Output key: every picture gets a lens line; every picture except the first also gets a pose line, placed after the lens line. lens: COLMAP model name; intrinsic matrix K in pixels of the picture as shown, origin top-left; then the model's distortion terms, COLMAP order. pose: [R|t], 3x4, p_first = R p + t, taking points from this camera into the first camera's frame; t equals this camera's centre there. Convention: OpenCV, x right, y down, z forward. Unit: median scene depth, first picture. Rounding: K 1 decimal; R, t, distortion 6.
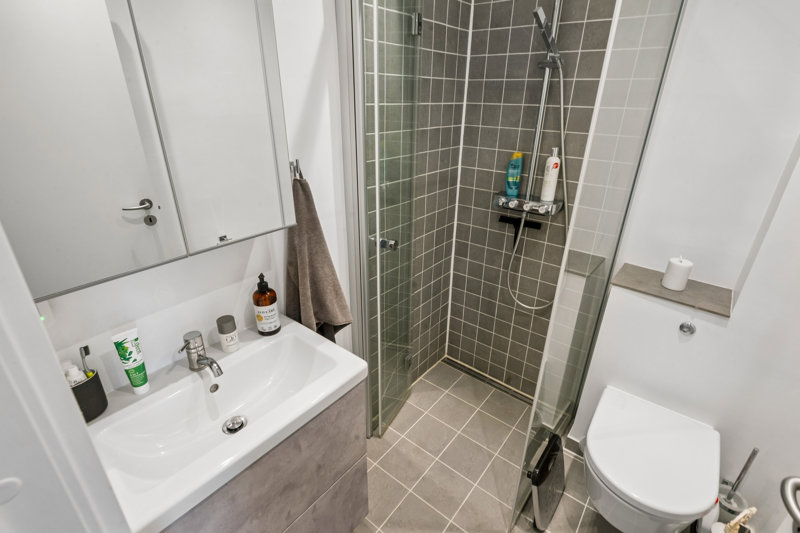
lens RADIAL K [[394.9, 0, 400.1], [0, 394.9, 266.4], [0, 0, 1]] dist [0.004391, -0.001349]
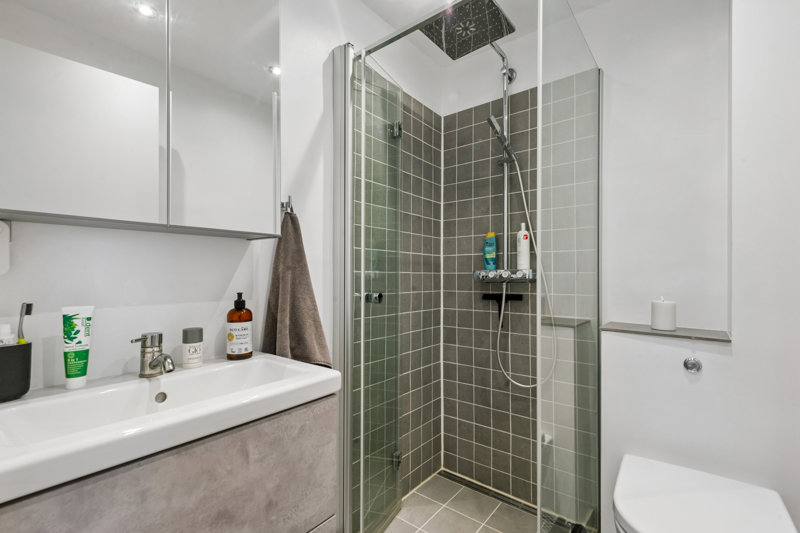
lens RADIAL K [[369.3, 0, 398.6], [0, 369.3, 267.1], [0, 0, 1]] dist [0.010962, -0.002856]
pose [[0.999941, -0.010592, 0.002337, 0.037608], [0.010567, 0.902571, -0.430410, 0.304146], [0.002450, 0.430410, 0.902630, 0.109781]]
